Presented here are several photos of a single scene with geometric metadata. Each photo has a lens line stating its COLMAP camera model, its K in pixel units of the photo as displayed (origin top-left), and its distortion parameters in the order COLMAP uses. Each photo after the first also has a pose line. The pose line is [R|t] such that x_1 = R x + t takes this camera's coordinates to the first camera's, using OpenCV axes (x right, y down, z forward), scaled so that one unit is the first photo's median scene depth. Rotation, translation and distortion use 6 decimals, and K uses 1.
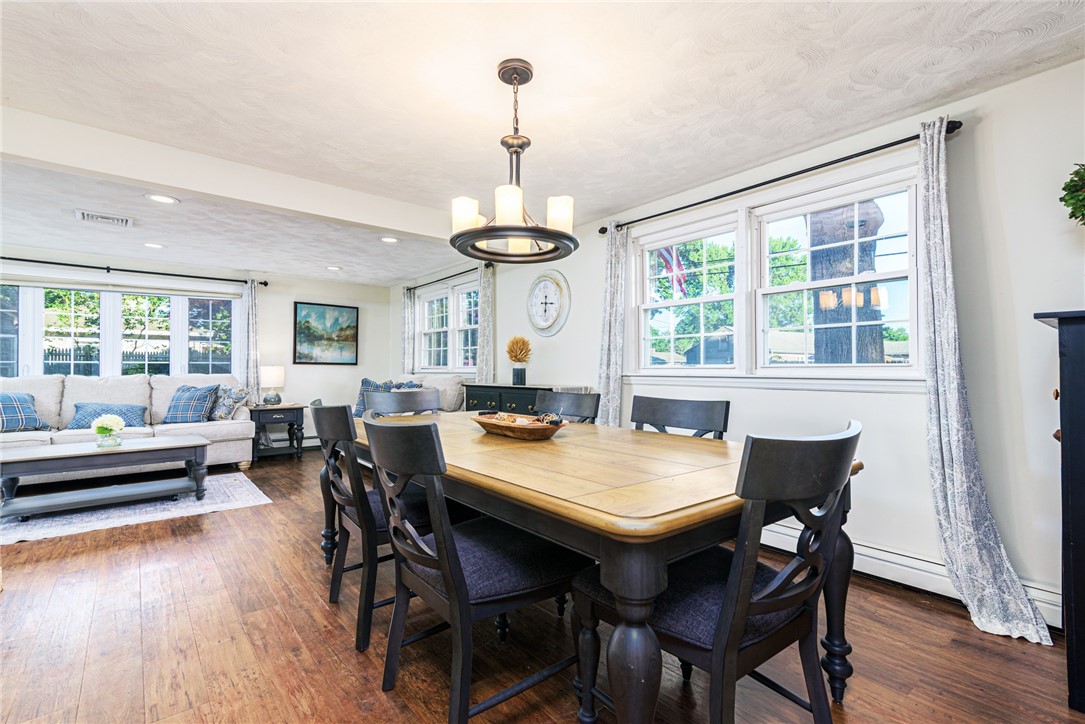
lens RADIAL K [[494.3, 0, 542.5], [0, 494.3, 362.0], [0, 0, 1]] dist [0.001915, 0.000276]
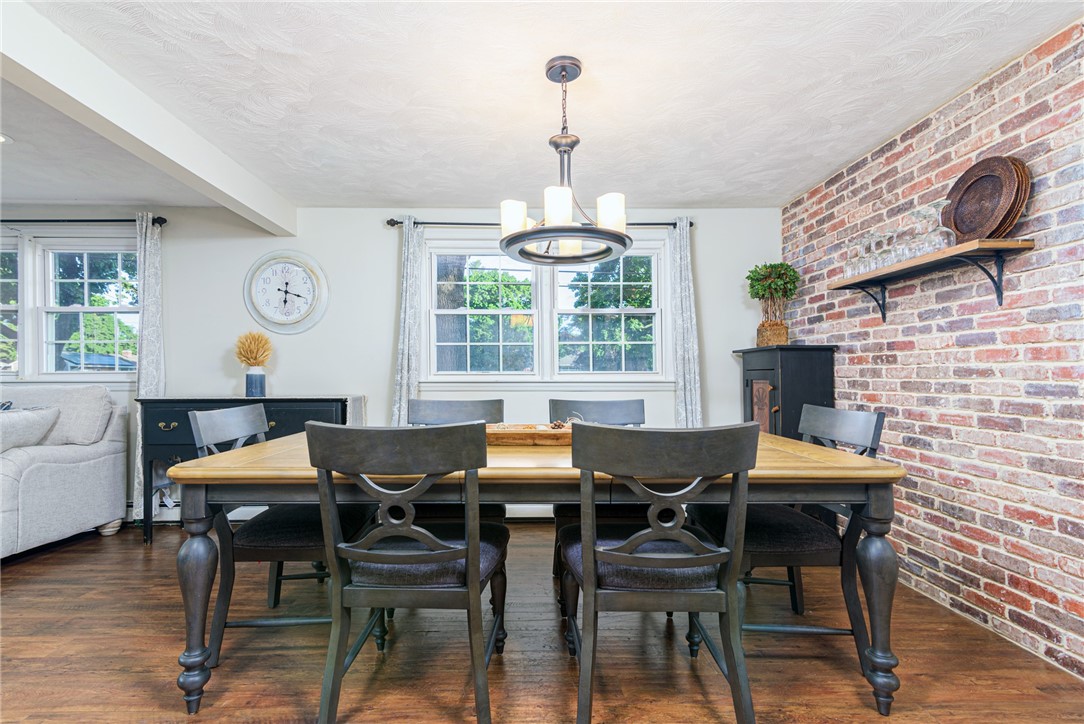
lens RADIAL K [[506.7, 0, 540.2], [0, 506.7, 371.0], [0, 0, 1]] dist [0.000380, -0.000175]
pose [[0.616159, 0.009203, 0.787568, -0.319668], [-0.010772, 0.999937, -0.003257, 0.004647], [-0.787548, -0.006476, 0.616219, 0.154080]]
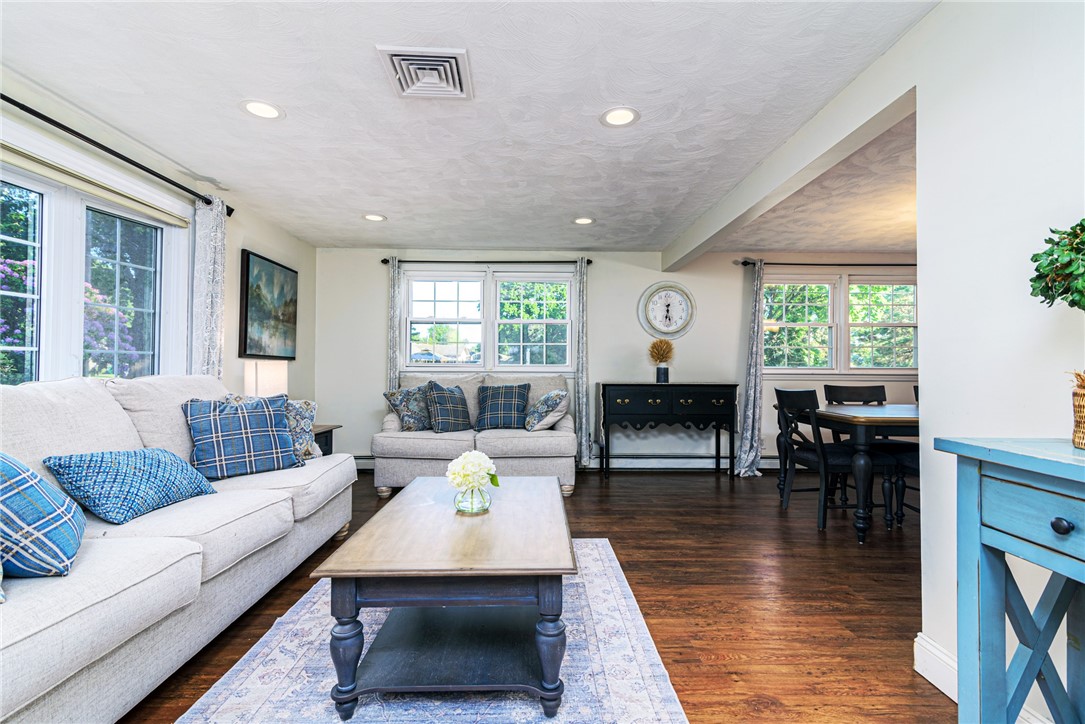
lens RADIAL K [[494.3, 0, 542.5], [0, 494.3, 362.0], [0, 0, 1]] dist [0.001915, 0.000276]
pose [[0.610709, 0.013472, 0.791741, -0.903106], [-0.015580, 0.999866, -0.004996, 0.008523], [-0.791702, -0.009285, 0.610837, 0.447316]]
